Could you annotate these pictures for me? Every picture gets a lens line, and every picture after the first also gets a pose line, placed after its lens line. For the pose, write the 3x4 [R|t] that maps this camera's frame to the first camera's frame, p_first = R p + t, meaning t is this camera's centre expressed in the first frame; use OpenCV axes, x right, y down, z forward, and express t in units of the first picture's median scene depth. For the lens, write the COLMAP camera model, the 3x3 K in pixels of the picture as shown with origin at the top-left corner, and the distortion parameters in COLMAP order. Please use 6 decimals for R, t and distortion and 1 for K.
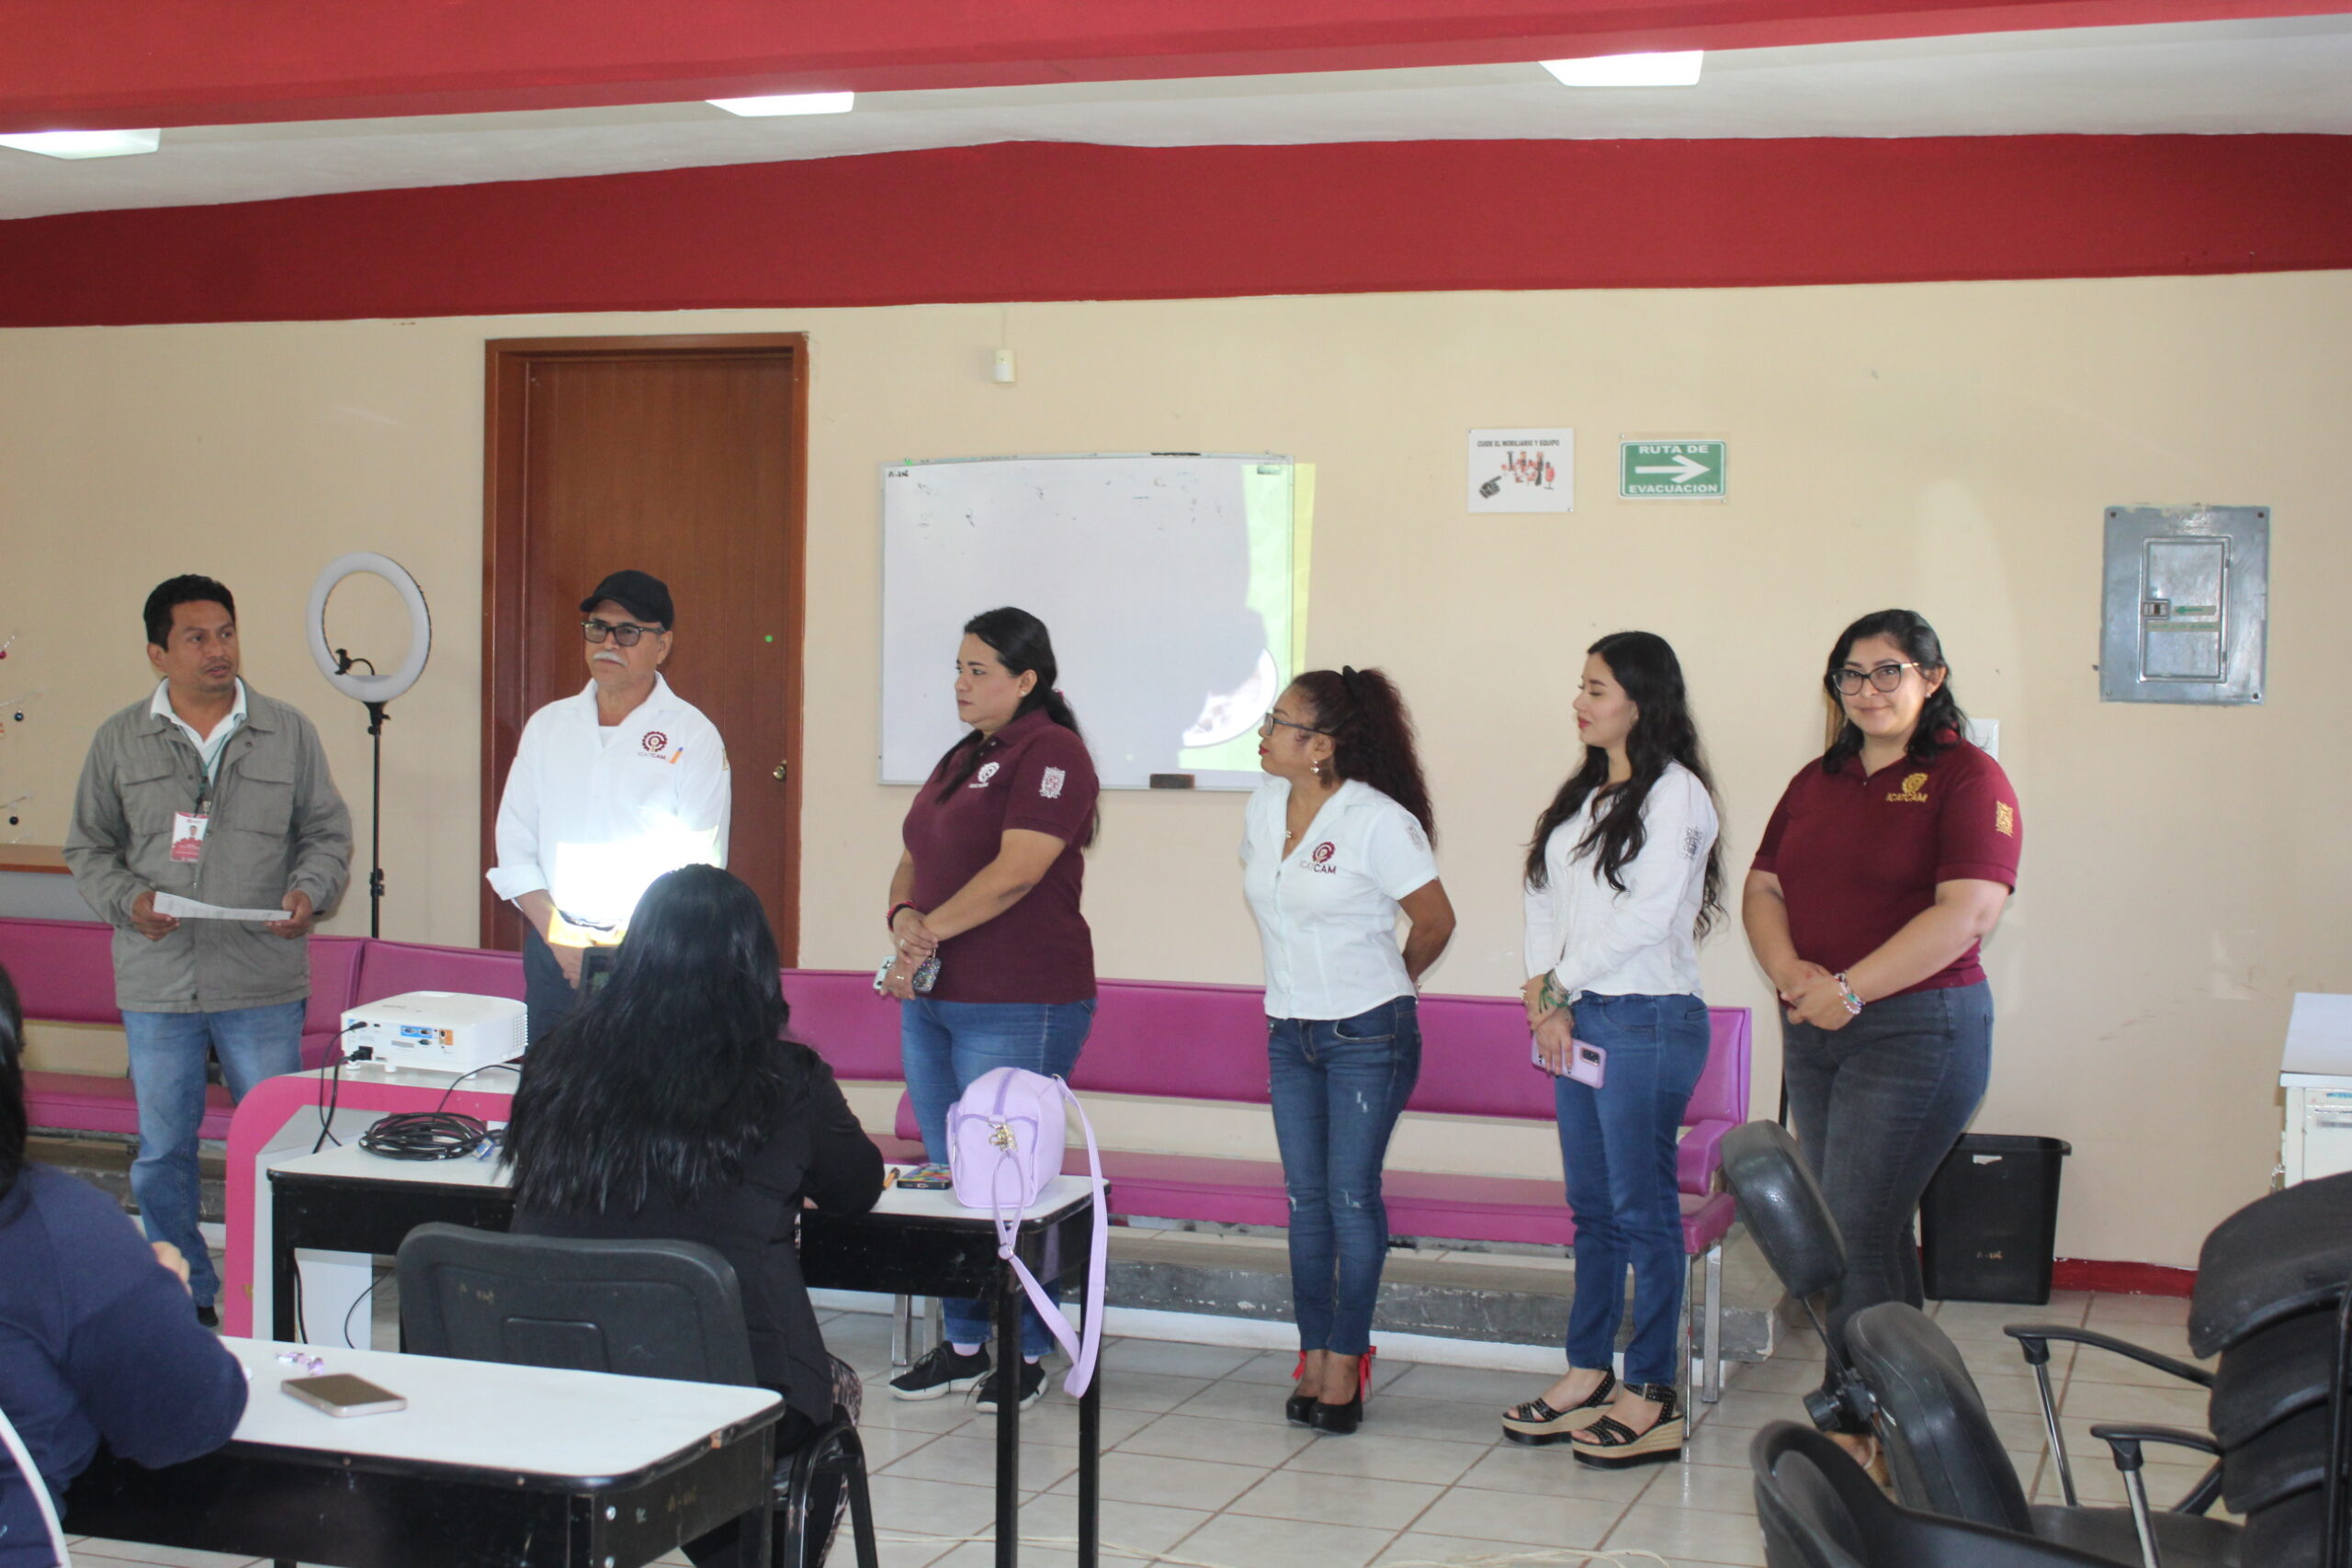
lens RADIAL K [[3124.9, 0, 1135.2], [0, 3124.9, 789.4], [0, 0, 1]] dist [-0.055564, 0.009416]
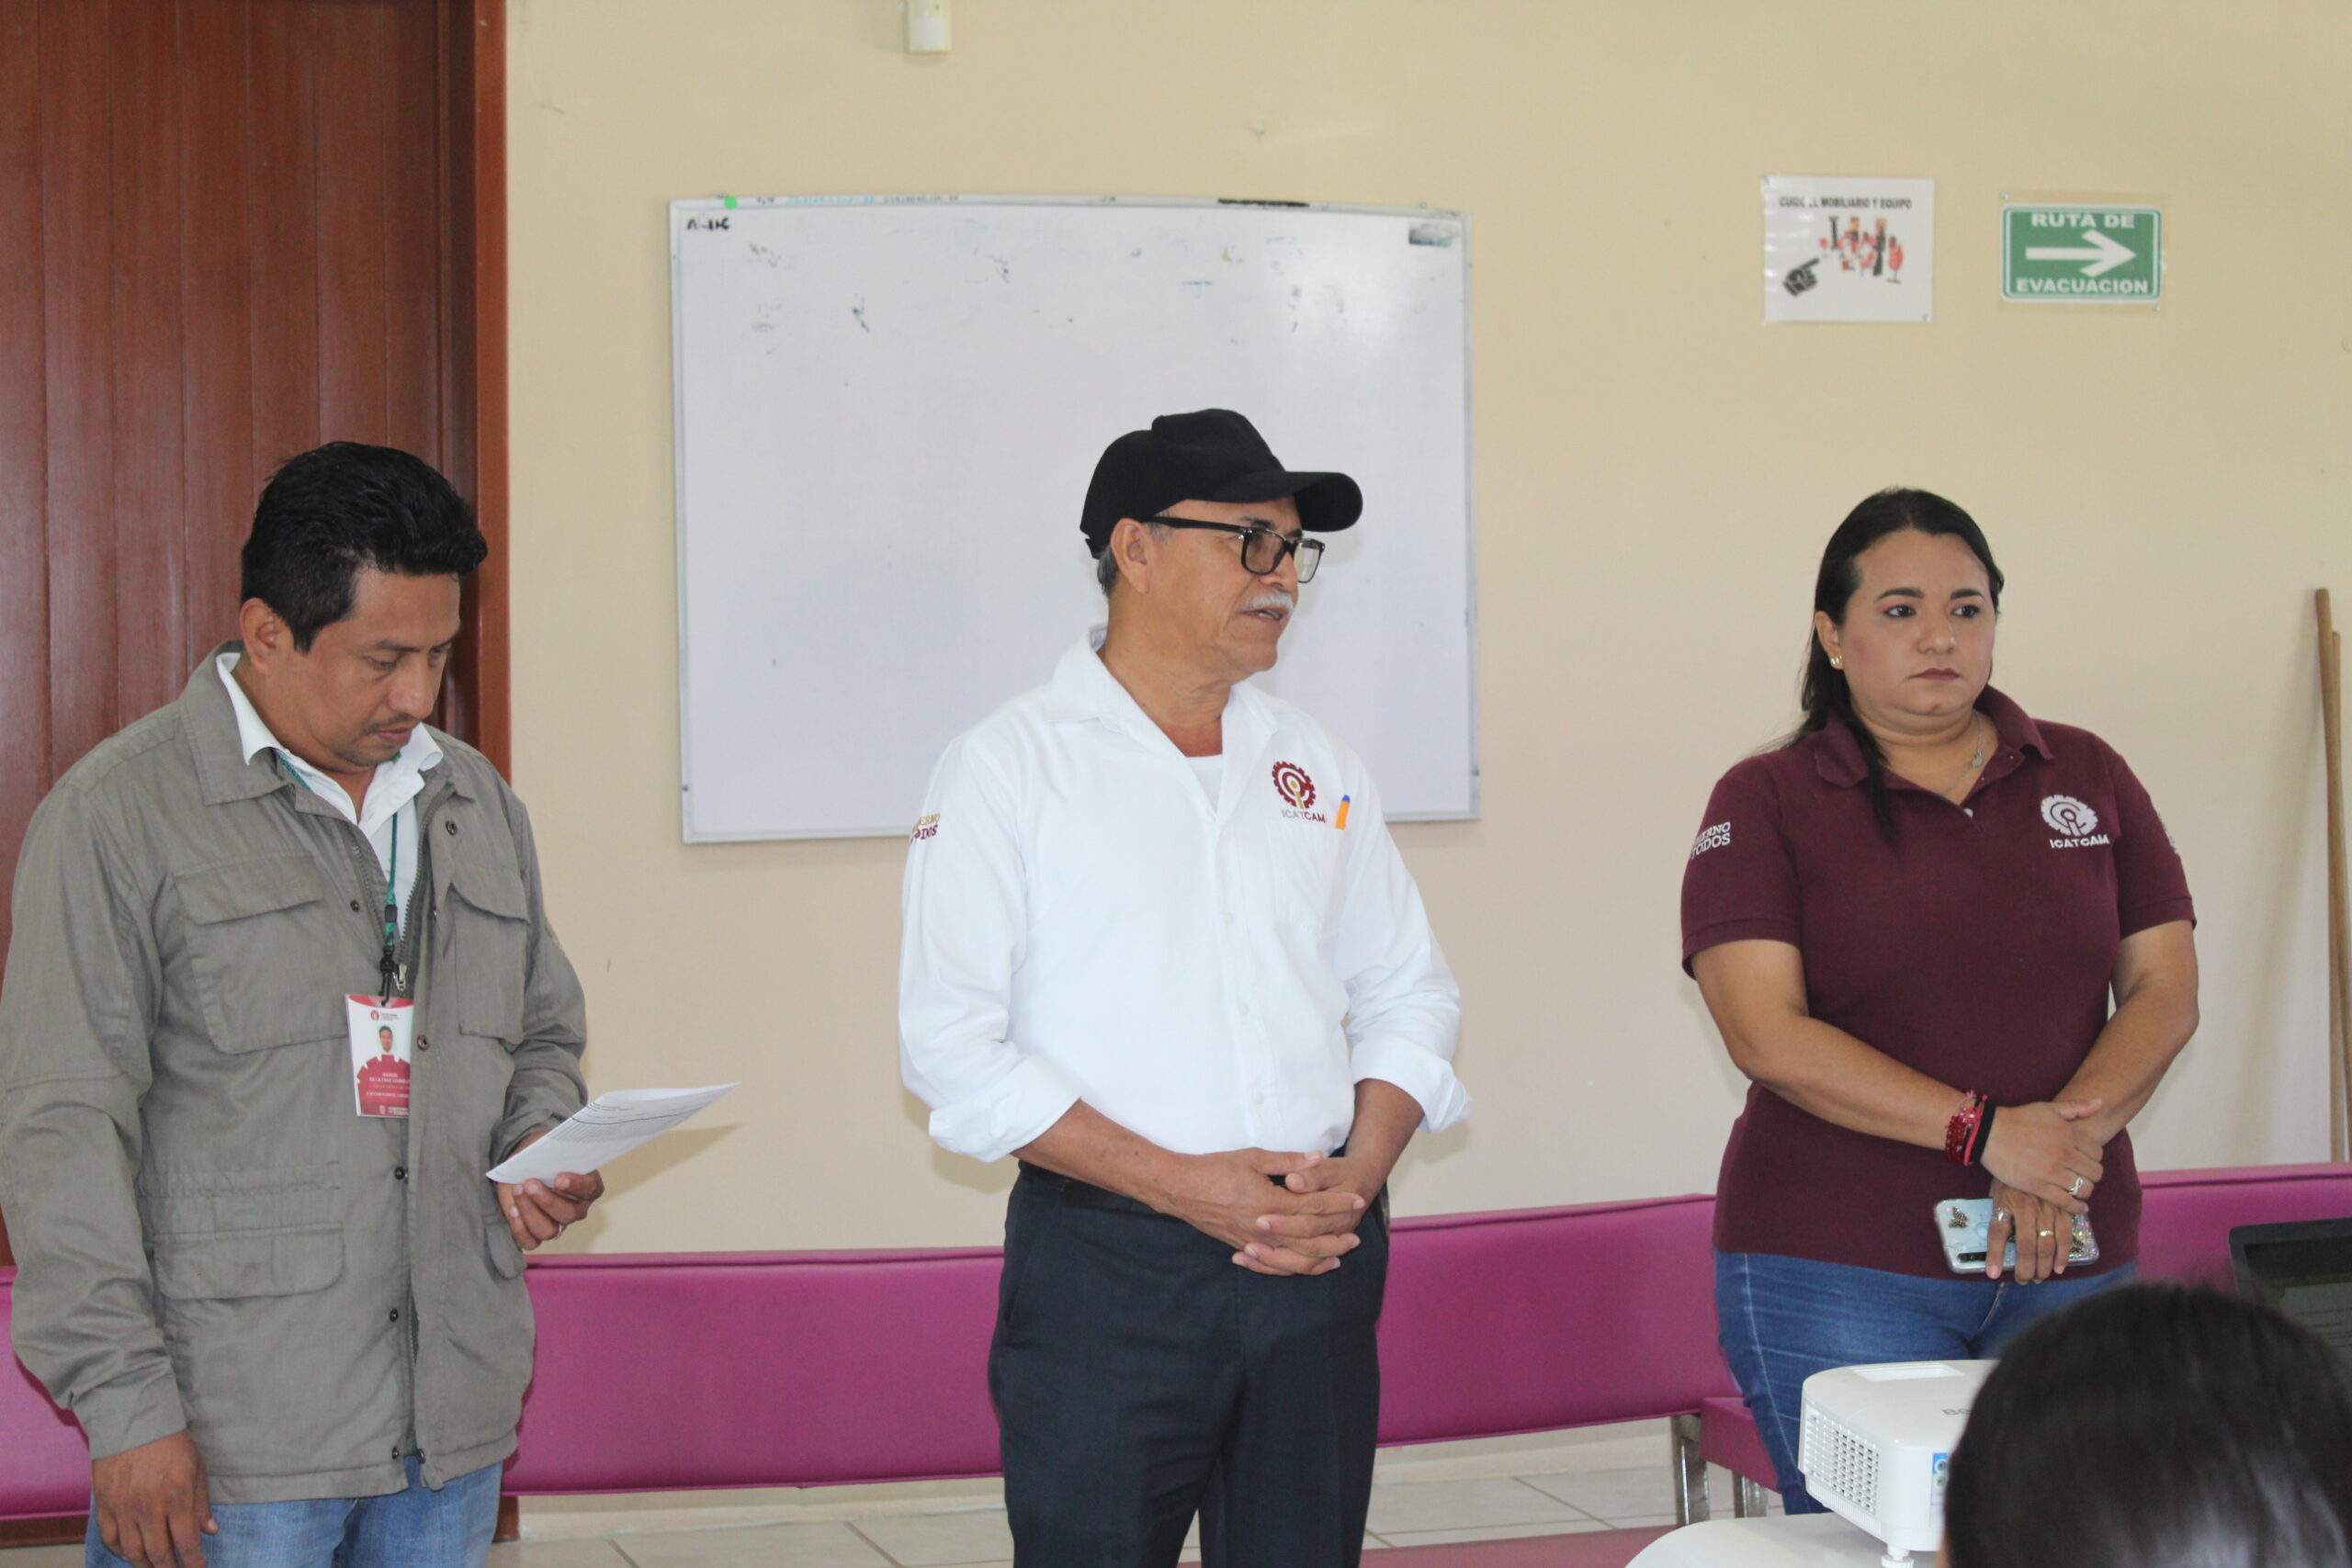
lens RADIAL K [[4368.8, 0, 900.3], [0, 4368.8, 784.2], [0, 0, 1]] dist [0.040912, -0.010487]
pose [[0.836634, -0.037969, 0.546444, -0.512240], [0.031943, 0.999279, 0.020528, -0.026294], [-0.546829, 0.000281, 0.837244, 0.438908]]
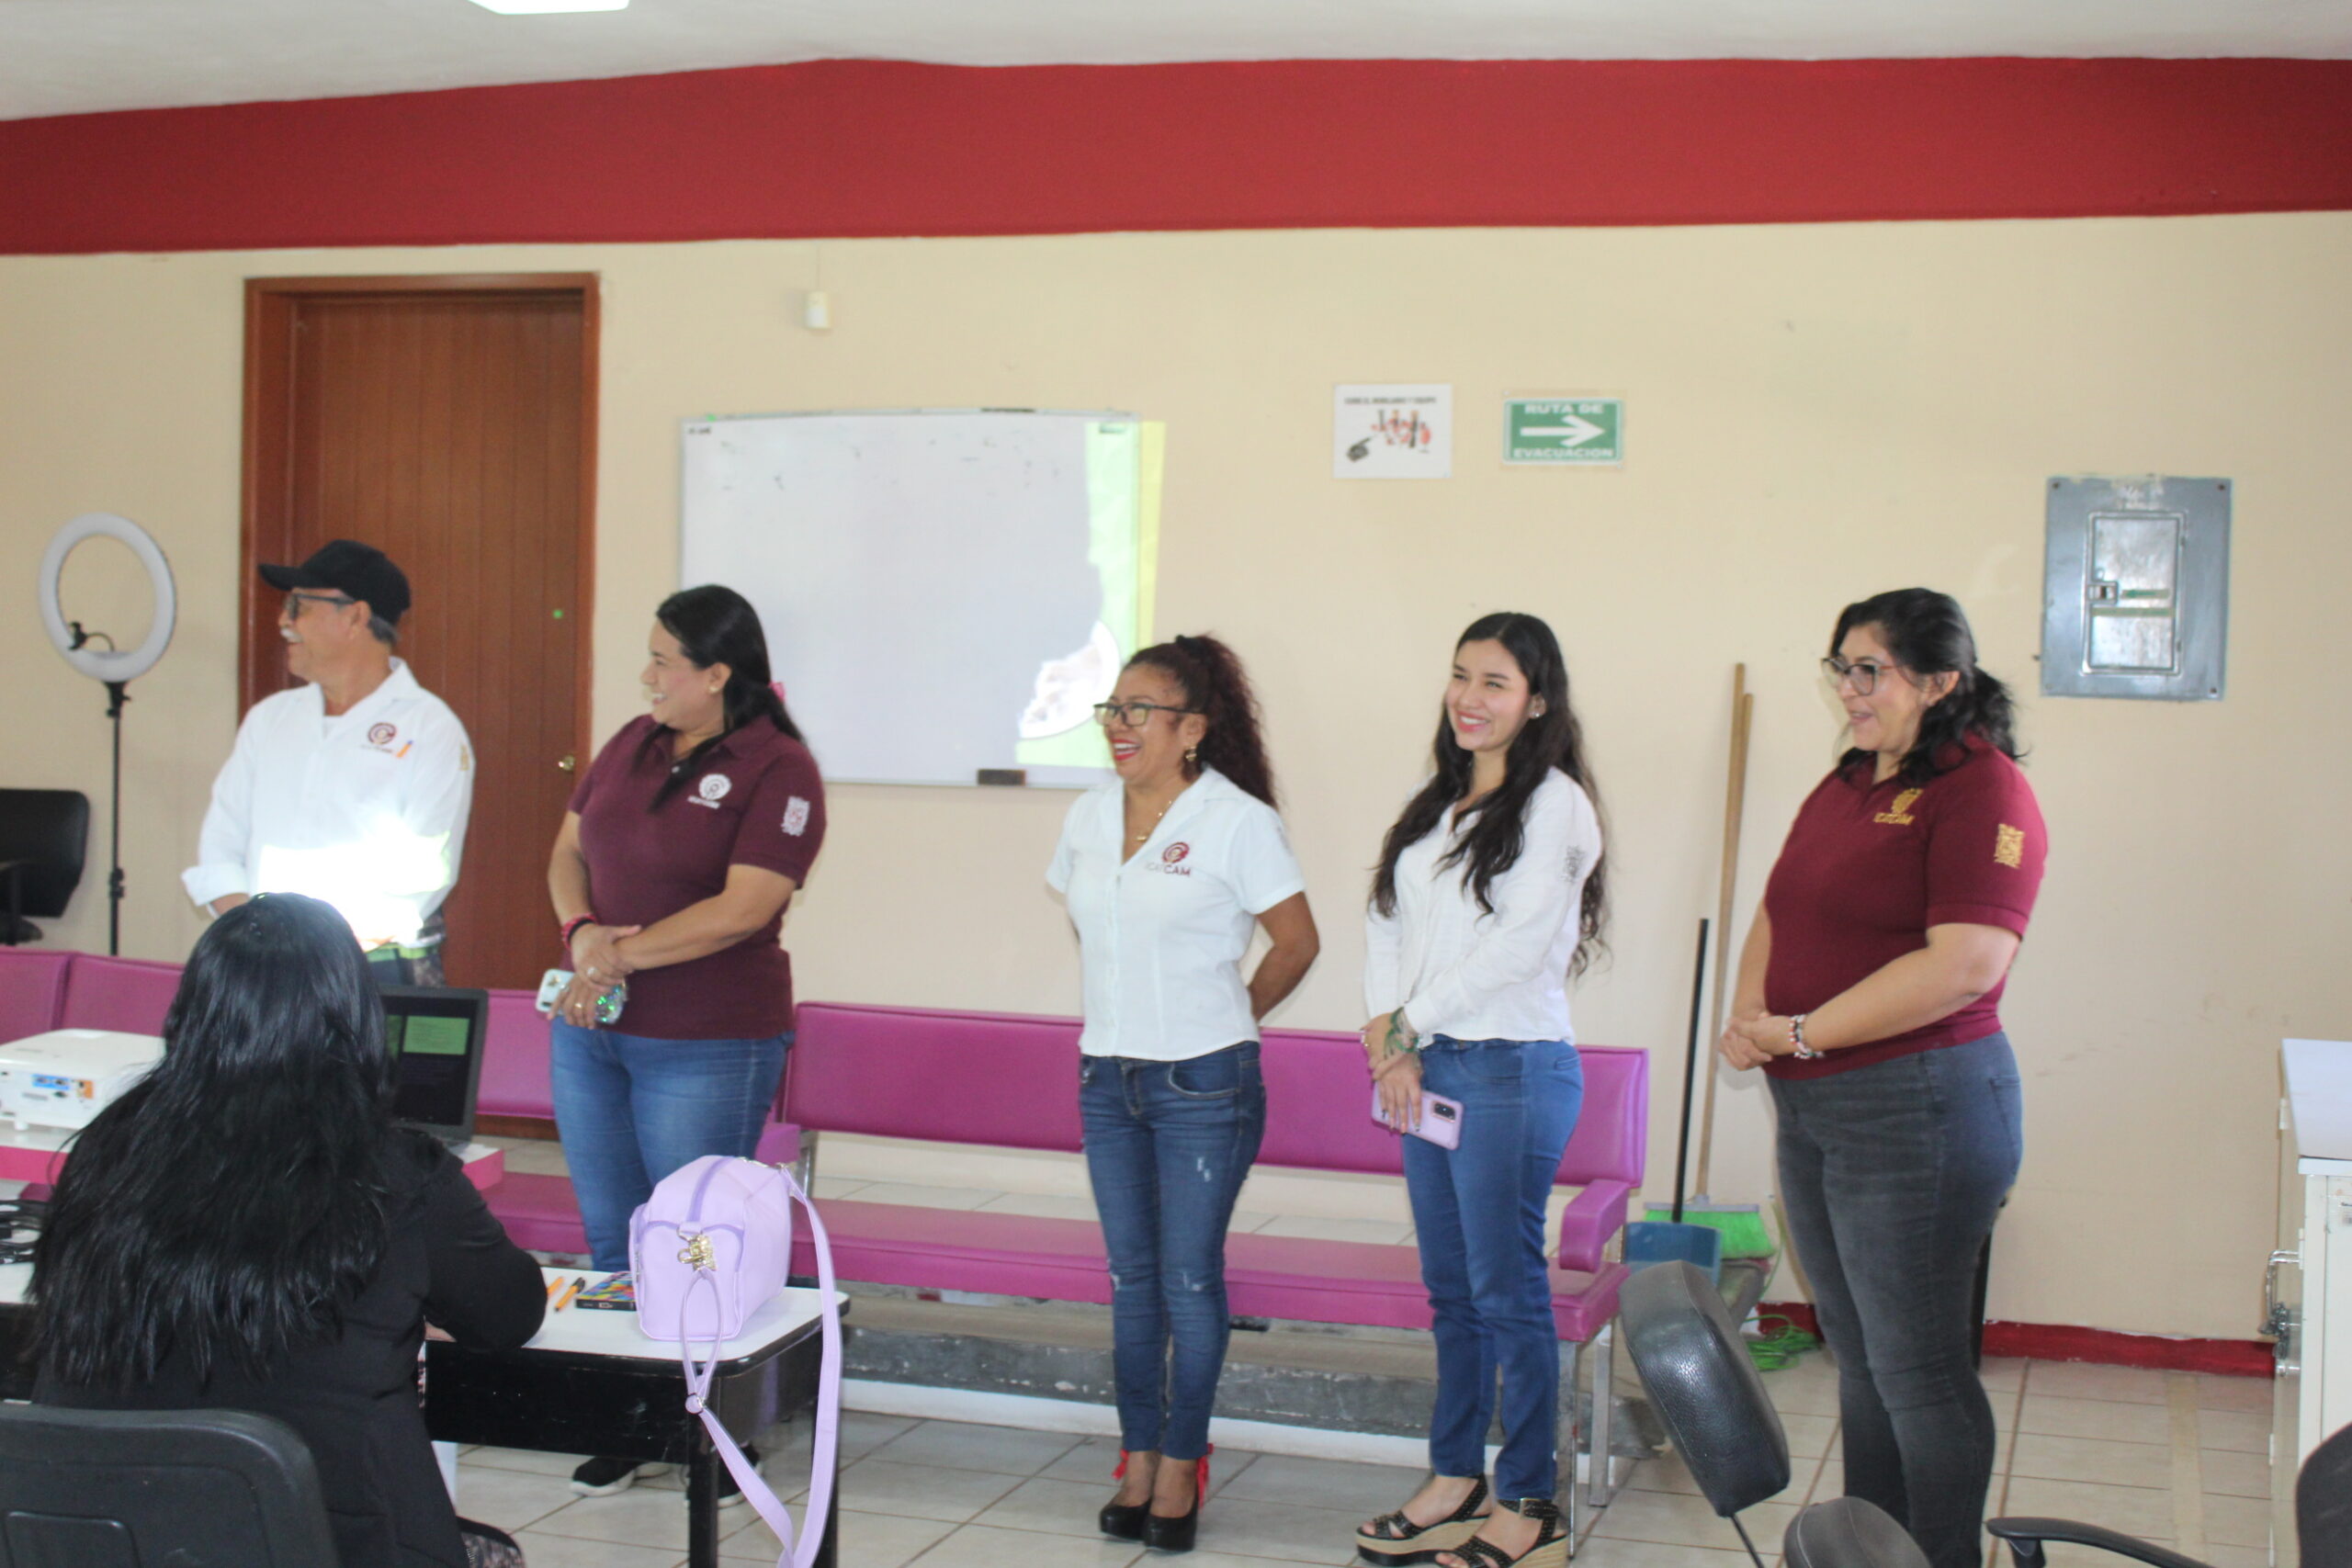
lens RADIAL K [[3100.9, 0, 1126.7], [0, 3100.9, 776.5], [0, 0, 1]] dist [-0.063705, 0.094022]
pose [[0.999508, 0.006465, 0.030703, 0.022614], [-0.006534, 0.999976, 0.002134, -0.005411], [-0.030688, -0.002334, 0.999526, 0.127139]]
